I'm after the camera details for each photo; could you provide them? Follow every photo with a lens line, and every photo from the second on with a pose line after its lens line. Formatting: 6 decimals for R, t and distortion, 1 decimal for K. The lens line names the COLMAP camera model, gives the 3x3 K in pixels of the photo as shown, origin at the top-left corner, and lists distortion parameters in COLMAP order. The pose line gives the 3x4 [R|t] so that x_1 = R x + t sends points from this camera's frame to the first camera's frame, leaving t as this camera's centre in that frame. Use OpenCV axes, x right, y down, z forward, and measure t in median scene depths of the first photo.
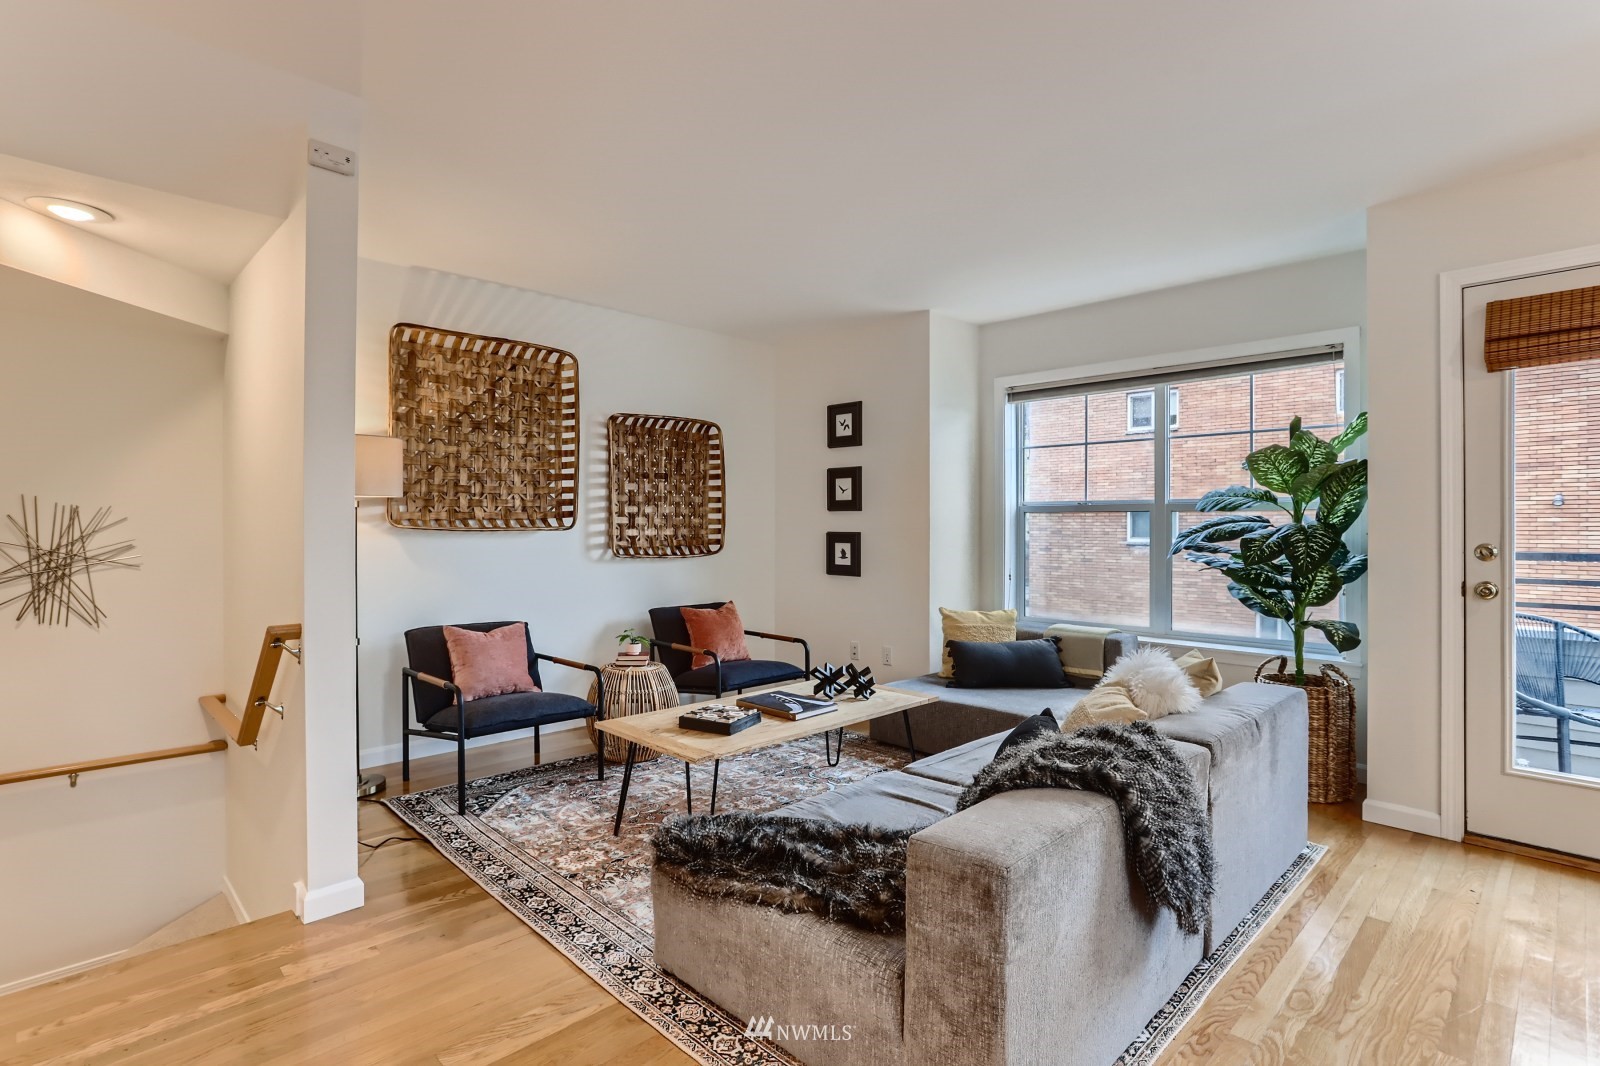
lens RADIAL K [[777.7, 0, 796.5], [0, 777.7, 520.0], [0, 0, 1]] dist [-0.034415, 0.018199]
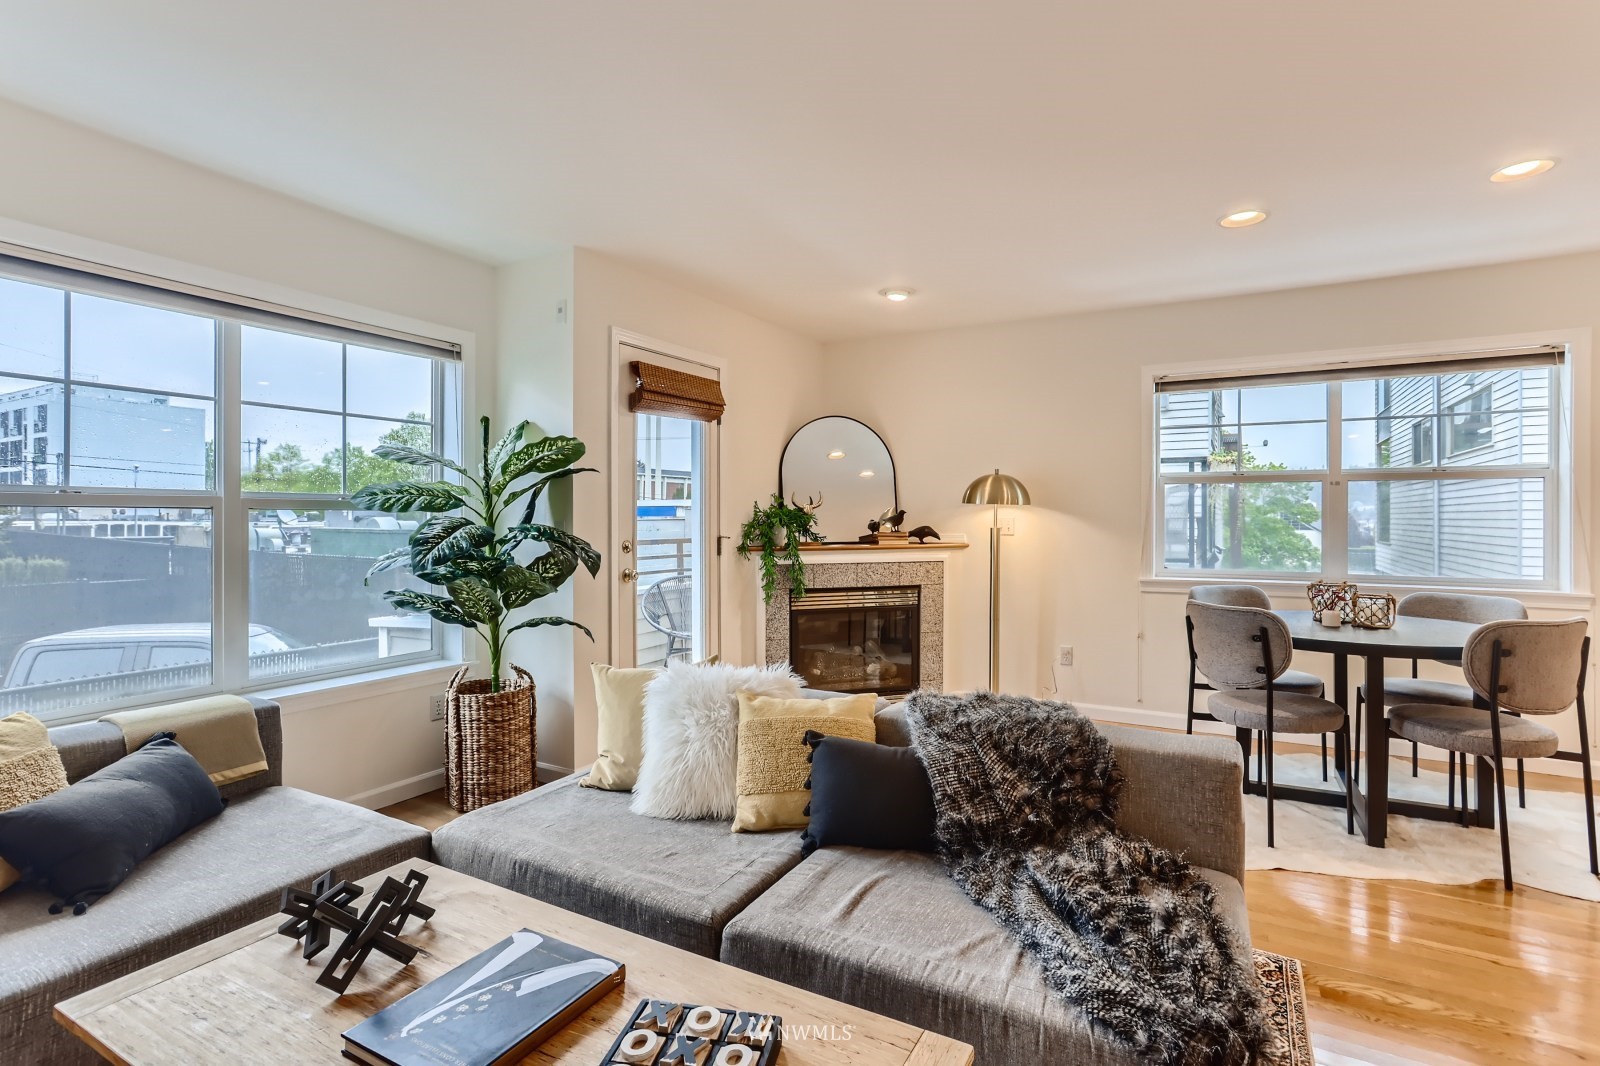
lens RADIAL K [[777.7, 0, 803.9], [0, 777.7, 517.5], [0, 0, 1]] dist [-0.034415, 0.018199]
pose [[-0.284072, 0.001406, 0.958802, -0.308887], [-0.005577, 0.999980, -0.003119, -0.004199], [-0.958787, -0.006233, -0.284058, 0.701318]]
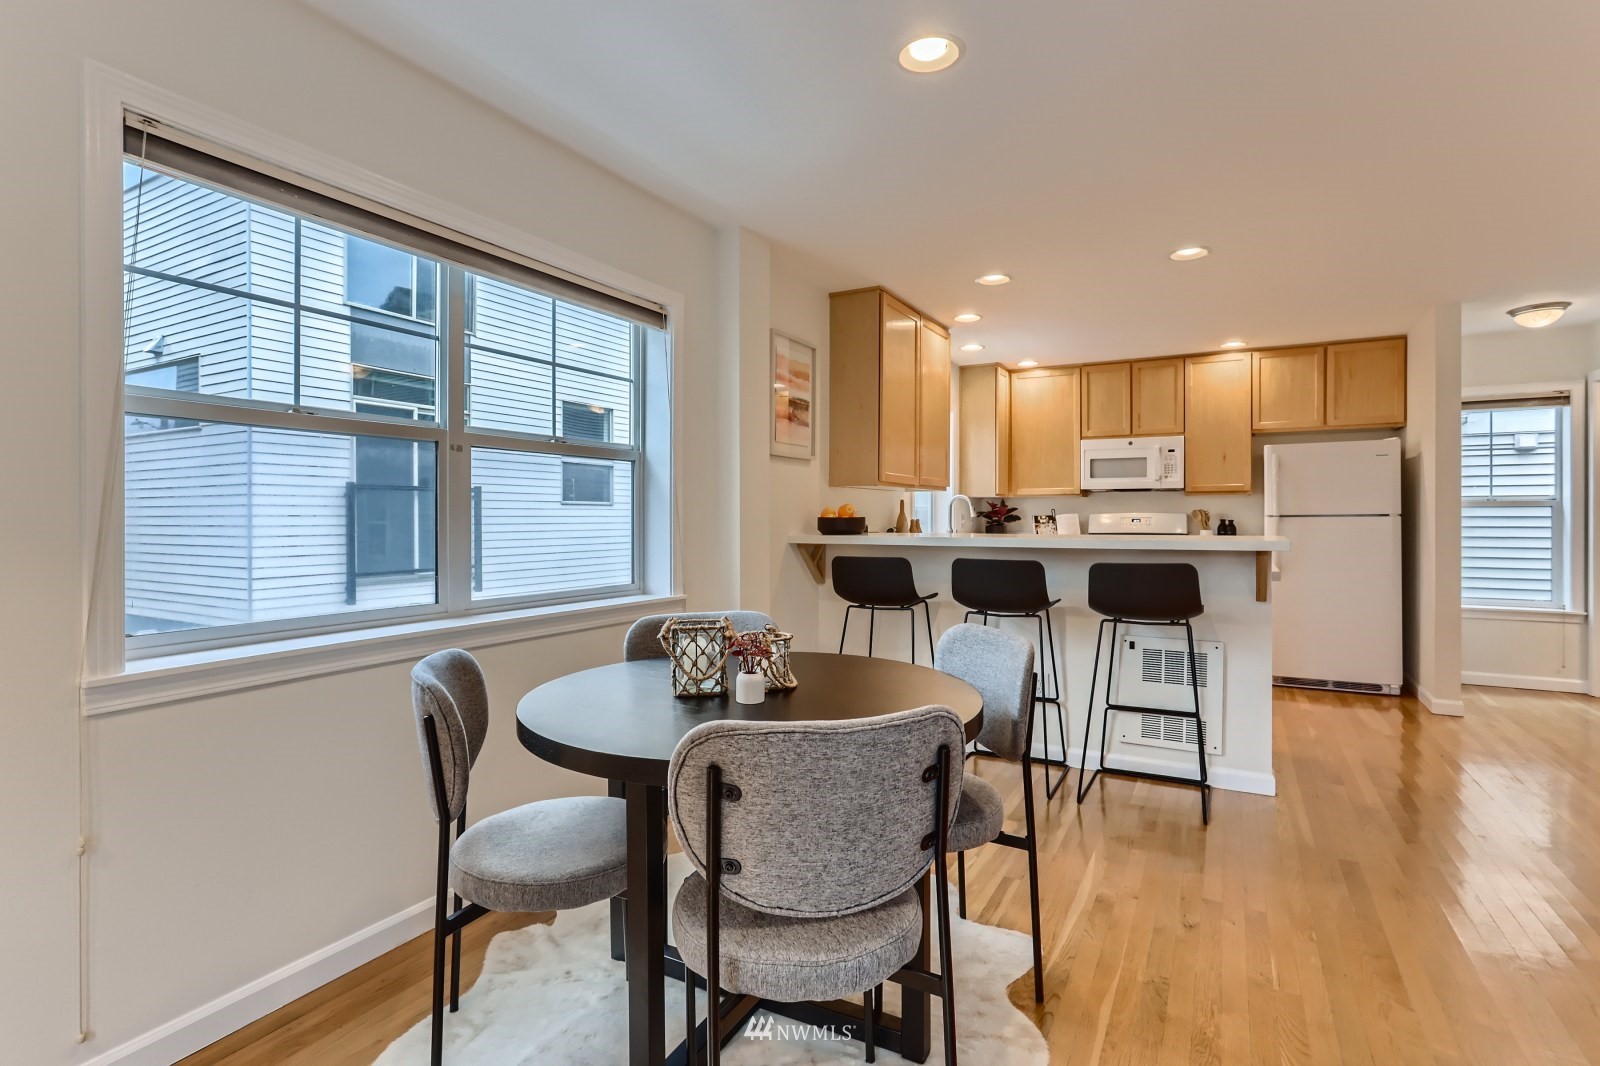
lens RADIAL K [[777.7, 0, 795.5], [0, 777.7, 519.2], [0, 0, 1]] dist [-0.034415, 0.018199]
pose [[-0.957508, 0.003394, -0.288386, 0.340790], [0.004172, 0.999989, -0.002082, 0.000413], [0.288376, -0.003196, -0.957512, 0.404800]]
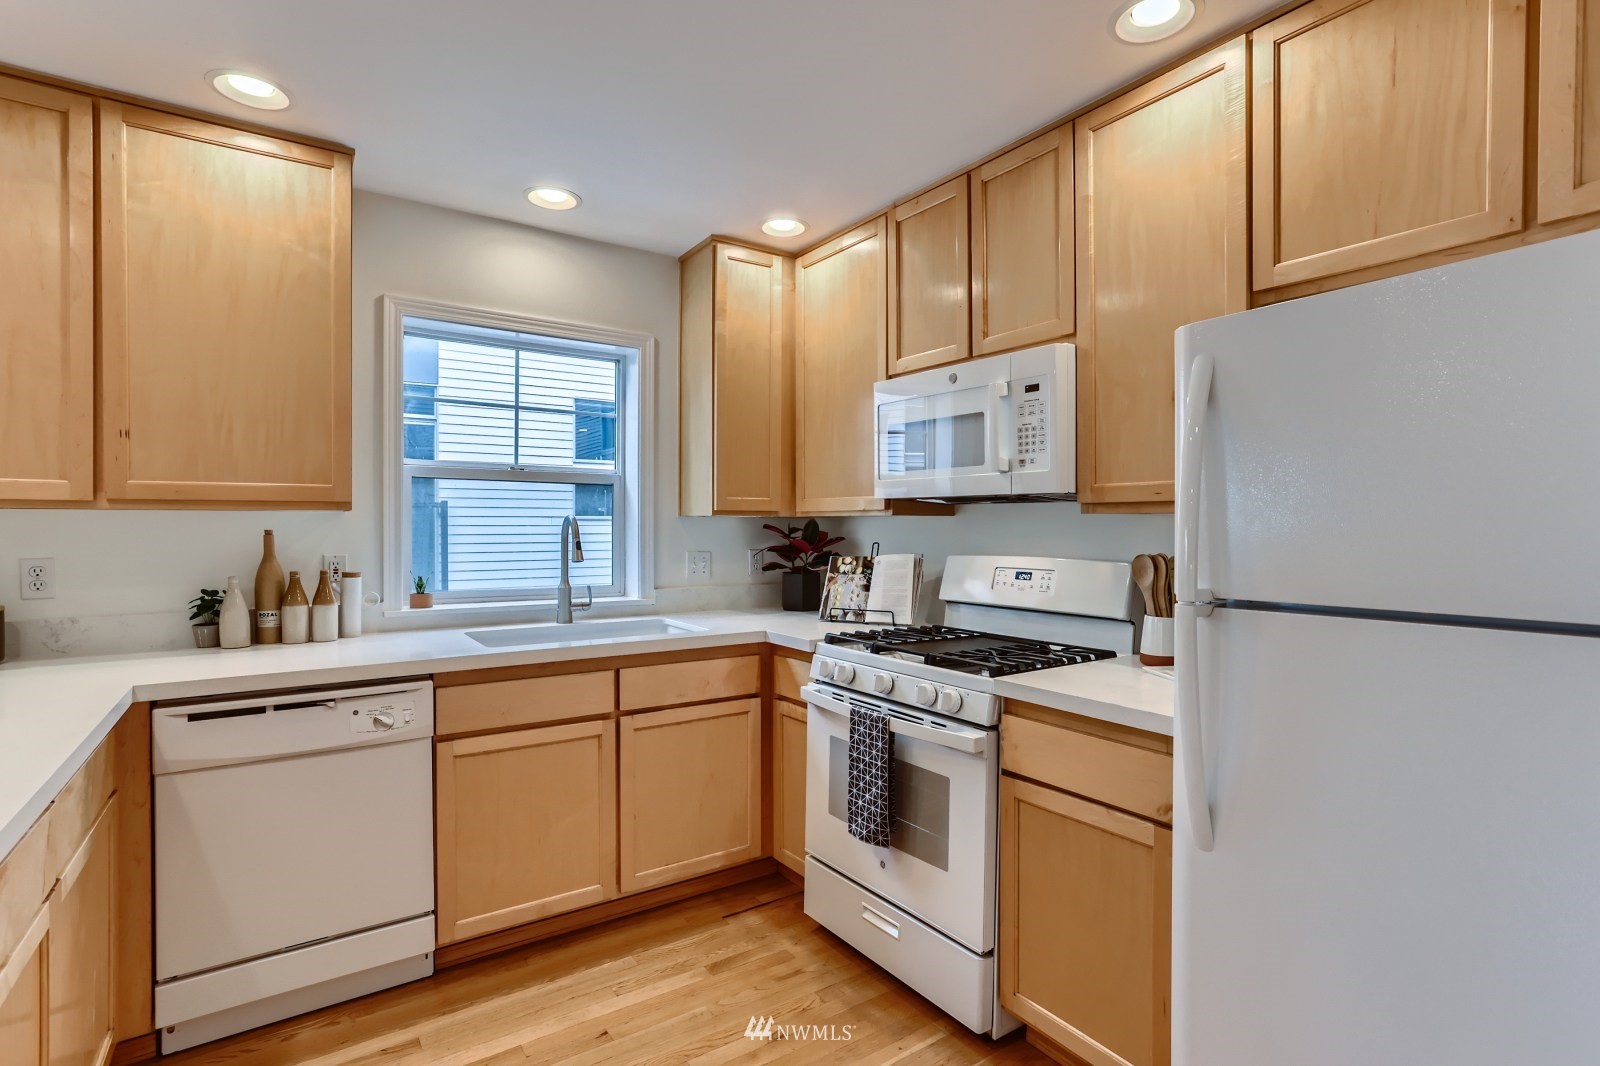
lens RADIAL K [[777.7, 0, 798.6], [0, 777.7, 528.7], [0, 0, 1]] dist [-0.034415, 0.018199]
pose [[-0.985828, -0.002095, 0.167747, -0.618294], [-0.002216, 0.999997, -0.000530, -0.031941], [-0.167745, -0.000895, -0.985830, -0.202114]]
